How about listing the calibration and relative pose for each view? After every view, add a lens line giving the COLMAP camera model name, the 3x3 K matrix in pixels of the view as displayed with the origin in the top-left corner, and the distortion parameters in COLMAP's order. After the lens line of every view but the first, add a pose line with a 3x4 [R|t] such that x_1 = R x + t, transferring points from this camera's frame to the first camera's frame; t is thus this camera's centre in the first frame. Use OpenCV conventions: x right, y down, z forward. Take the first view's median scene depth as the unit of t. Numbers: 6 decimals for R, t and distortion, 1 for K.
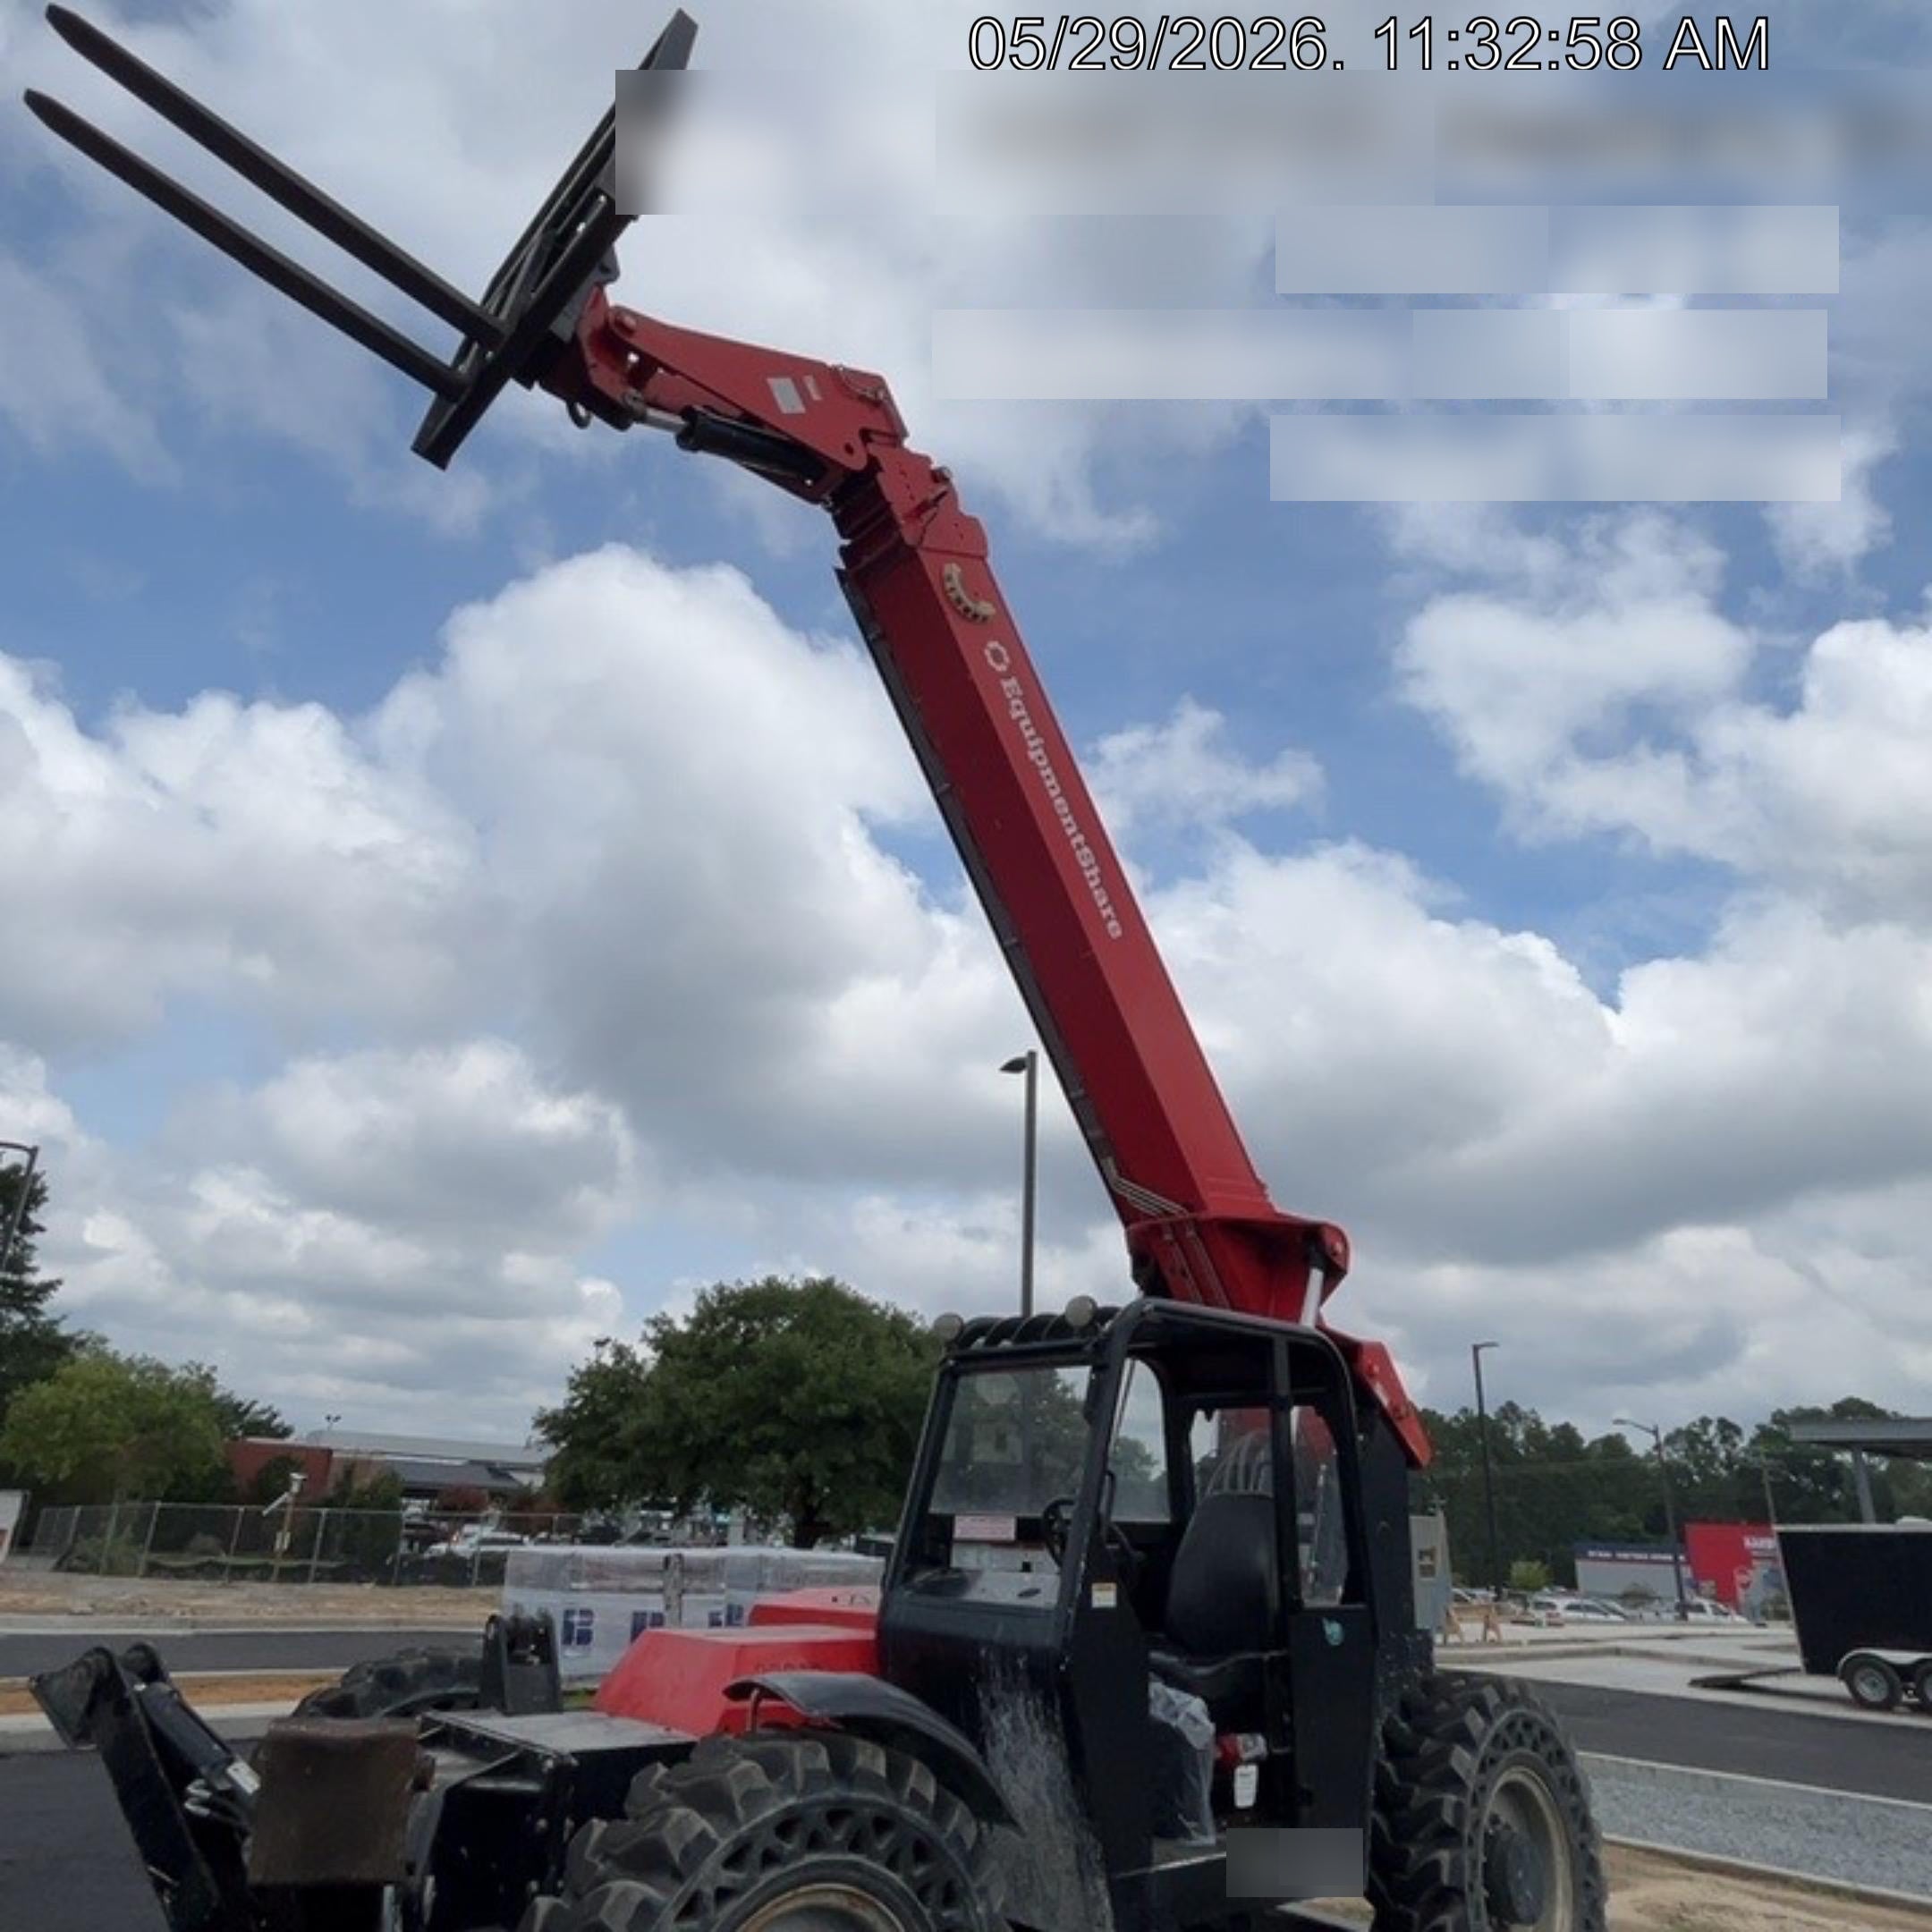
lens RADIAL K [[1361.2, 0, 951.7], [0, 1361.2, 955.9], [0, 0, 1]] dist [-0.022108, 0.016983]
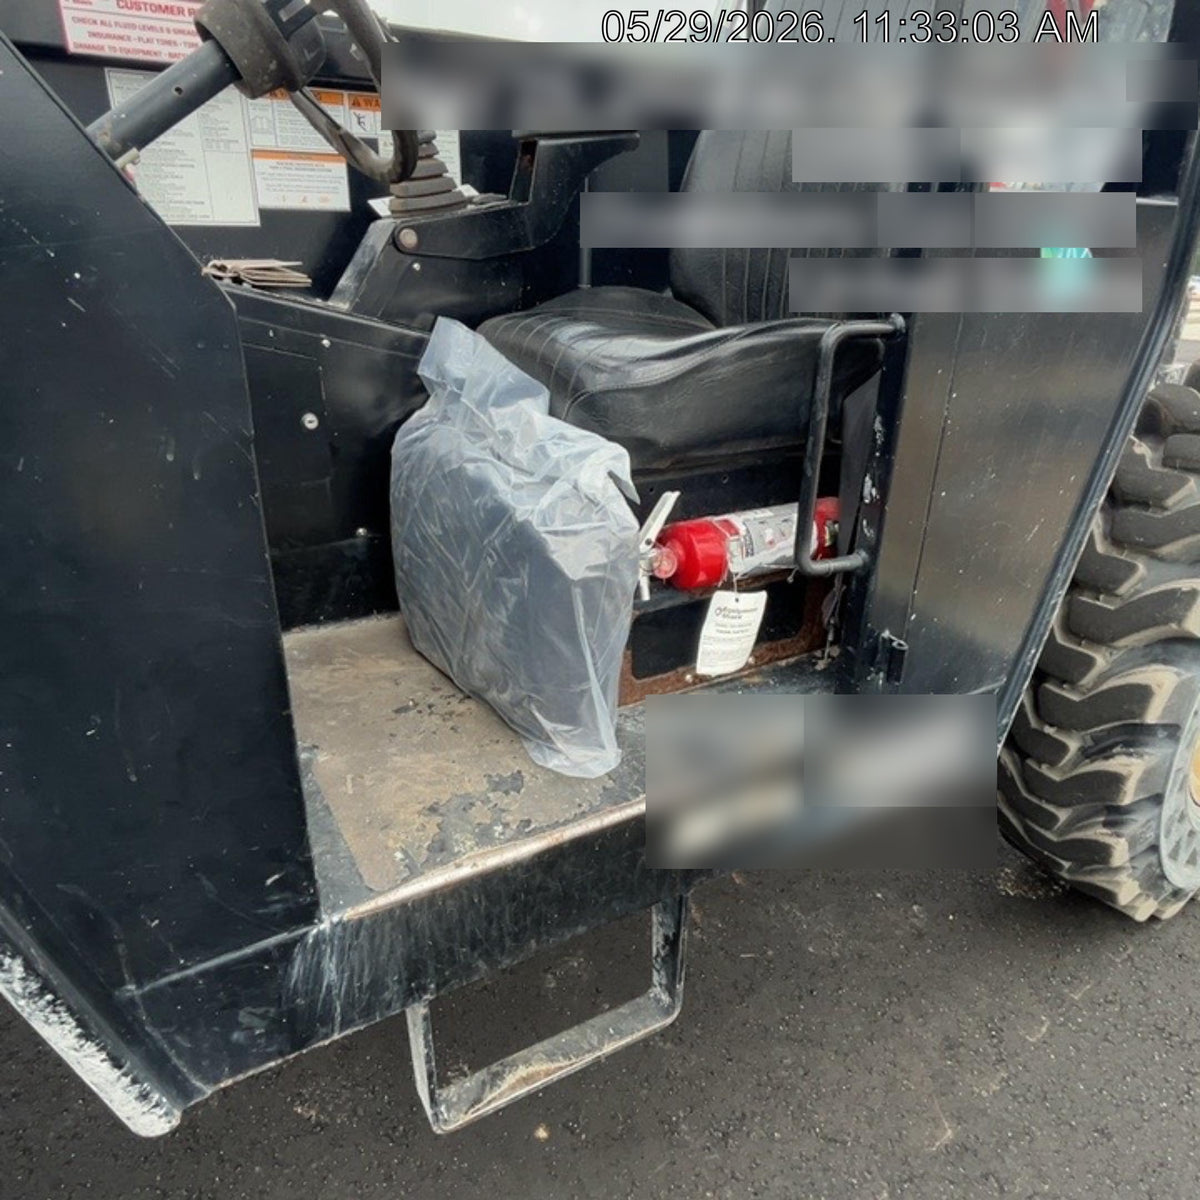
lens RADIAL K [[845.5, 0, 604.6], [0, 845.5, 594.8], [0, 0, 1]] dist [-0.022108, 0.016983]
pose [[0.980251, 0.061197, -0.188051, 0.125940], [0.091603, 0.702237, 0.706026, 0.234123], [0.175263, -0.709308, 0.682762, 0.458453]]
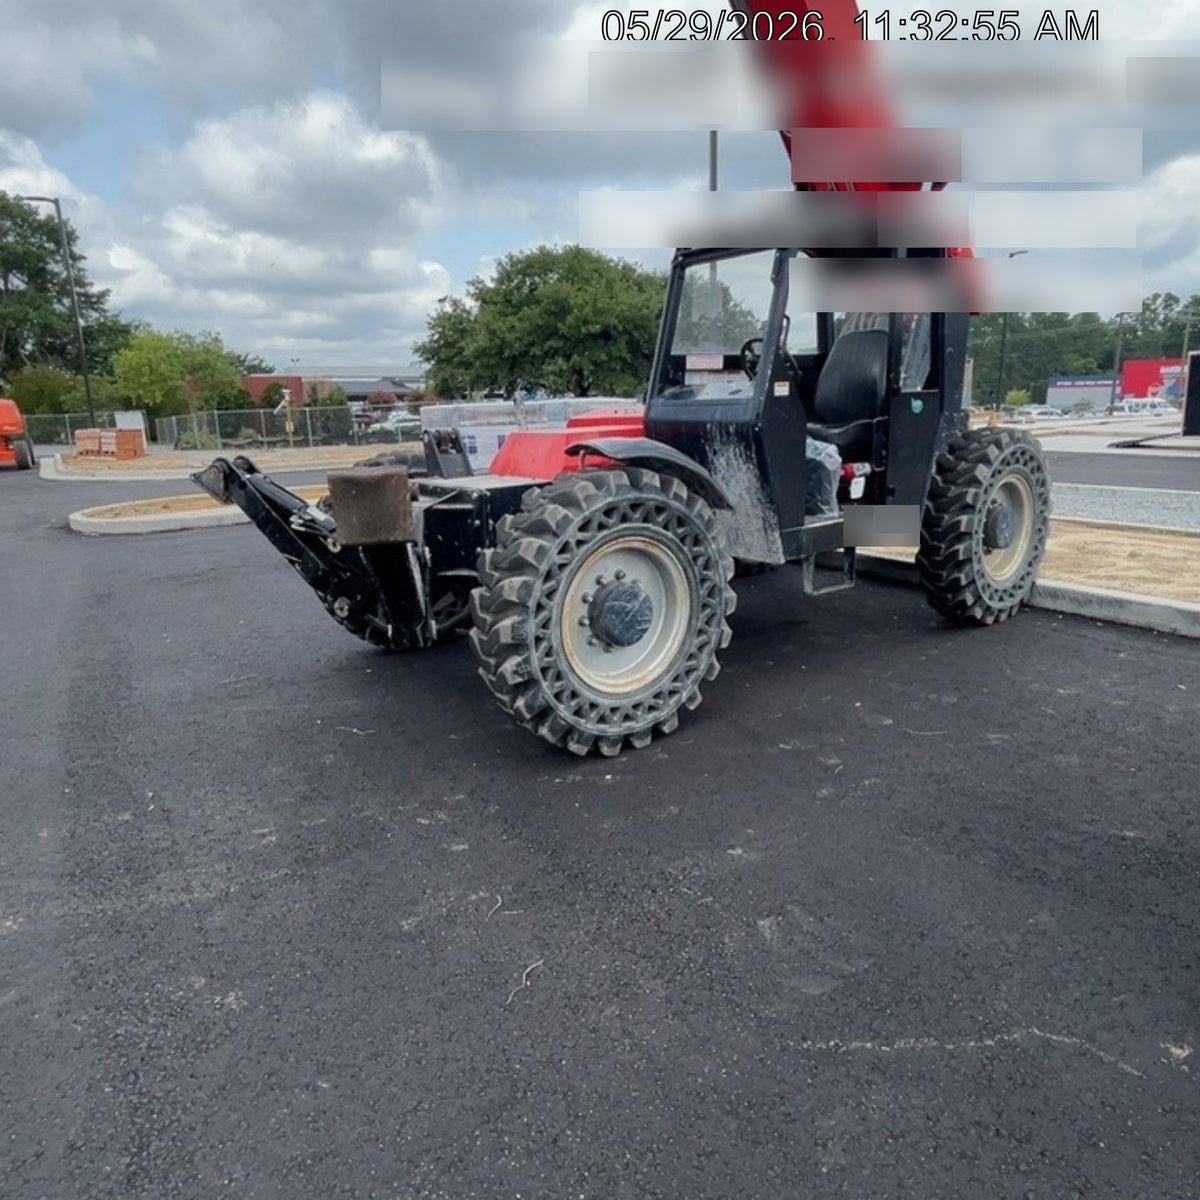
lens RADIAL K [[845.5, 0, 590.8], [0, 845.5, 599.1], [0, 0, 1]] dist [-0.022108, 0.016983]
pose [[0.993862, -0.049270, -0.099046, -0.016011], [0.098180, 0.805423, 0.584512, 0.026368], [0.050975, -0.590649, 0.805317, 0.000064]]
